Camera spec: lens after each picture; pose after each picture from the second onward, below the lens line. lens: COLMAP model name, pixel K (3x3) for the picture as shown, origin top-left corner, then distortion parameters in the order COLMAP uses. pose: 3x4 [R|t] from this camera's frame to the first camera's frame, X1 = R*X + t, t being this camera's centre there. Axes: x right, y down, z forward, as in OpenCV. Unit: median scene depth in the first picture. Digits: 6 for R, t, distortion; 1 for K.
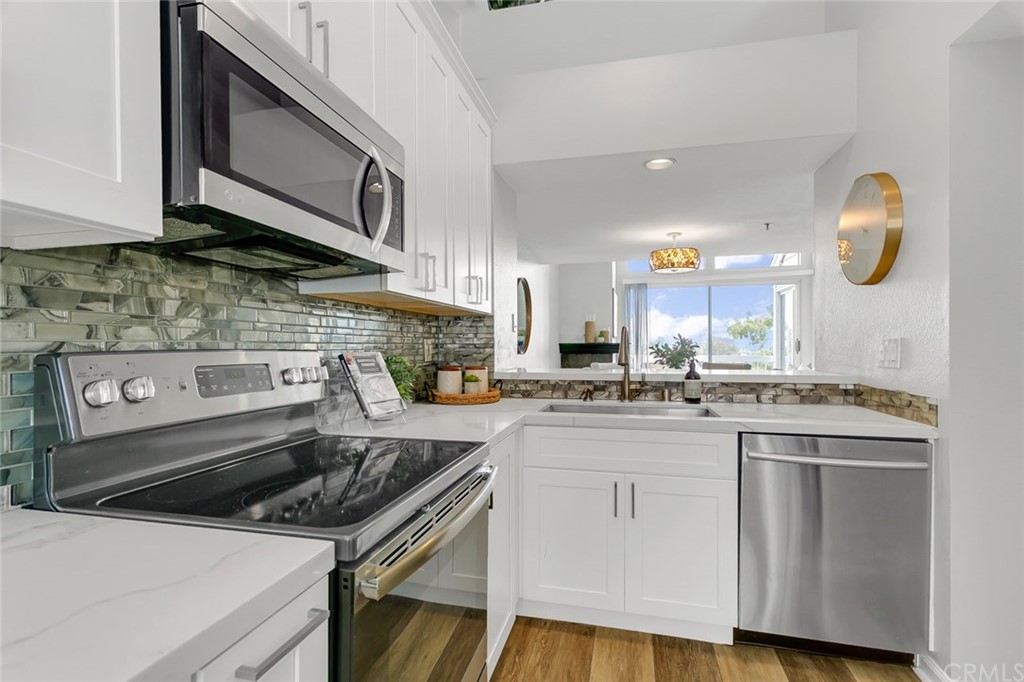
lens RADIAL K [[496.6, 0, 506.7], [0, 496.6, 343.2], [0, 0, 1]] dist [0.010713, 0.000251]
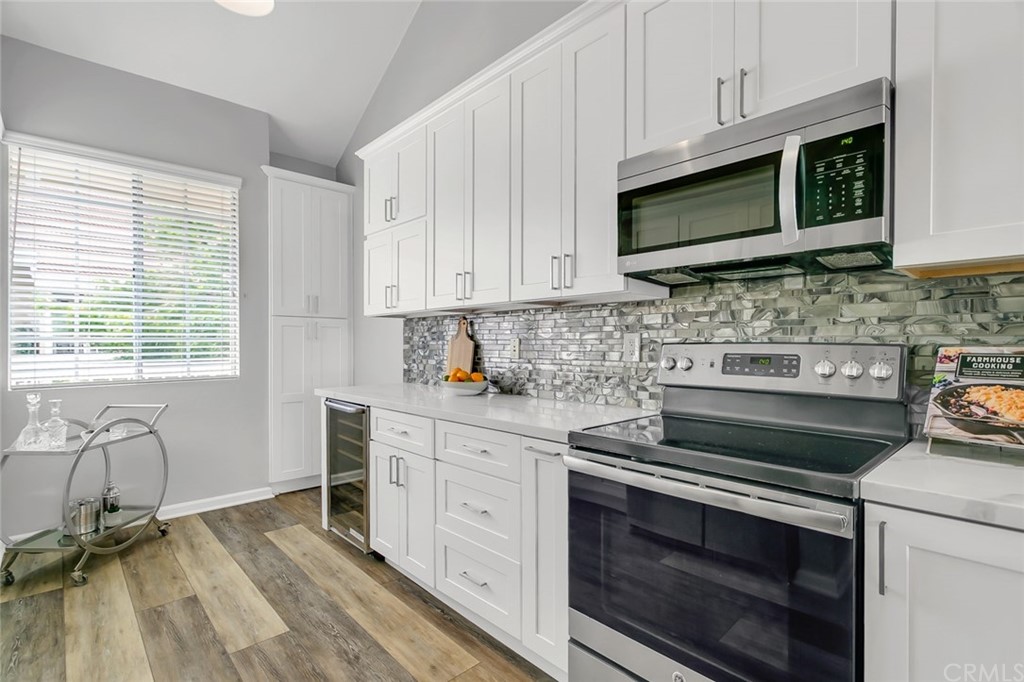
lens RADIAL K [[496.6, 0, 511.7], [0, 496.6, 345.3], [0, 0, 1]] dist [0.010713, 0.000251]
pose [[-0.543199, 0.004779, -0.839590, 0.931762], [0.005343, 0.999983, 0.002235, 0.013907], [0.839587, -0.003271, -0.543216, 1.165956]]
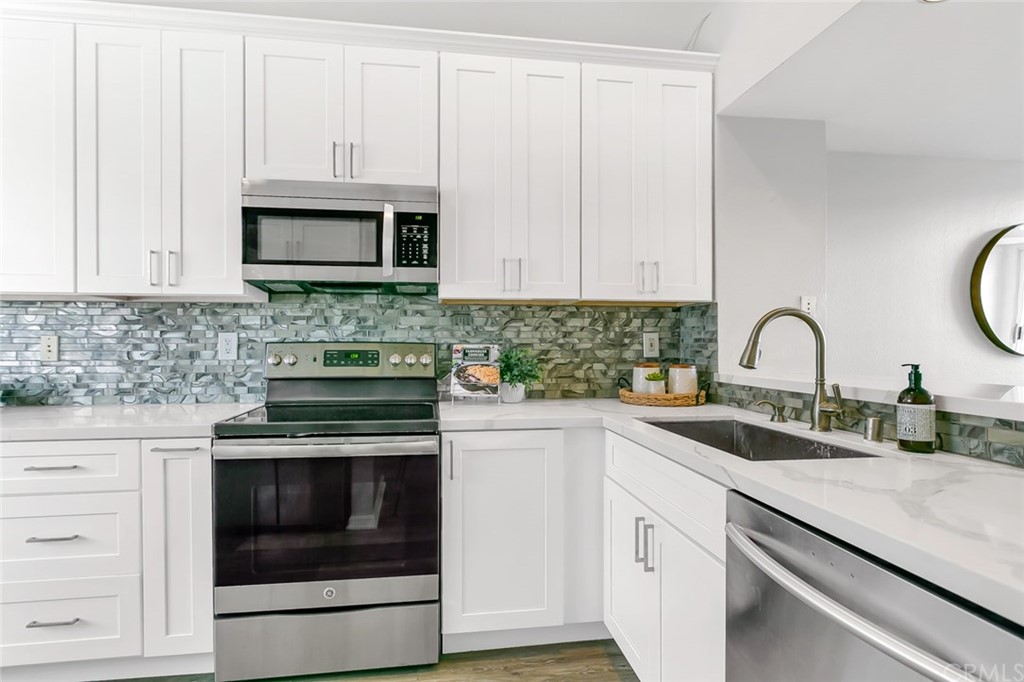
lens RADIAL K [[522.6, 0, 509.5], [0, 522.6, 344.6], [0, 0, 1]] dist [-0.017295, -0.000241]
pose [[0.378464, 0.005683, -0.925598, 1.408092], [0.003303, 0.999966, 0.007490, 0.010820], [0.925610, -0.005892, 0.378433, 0.814123]]
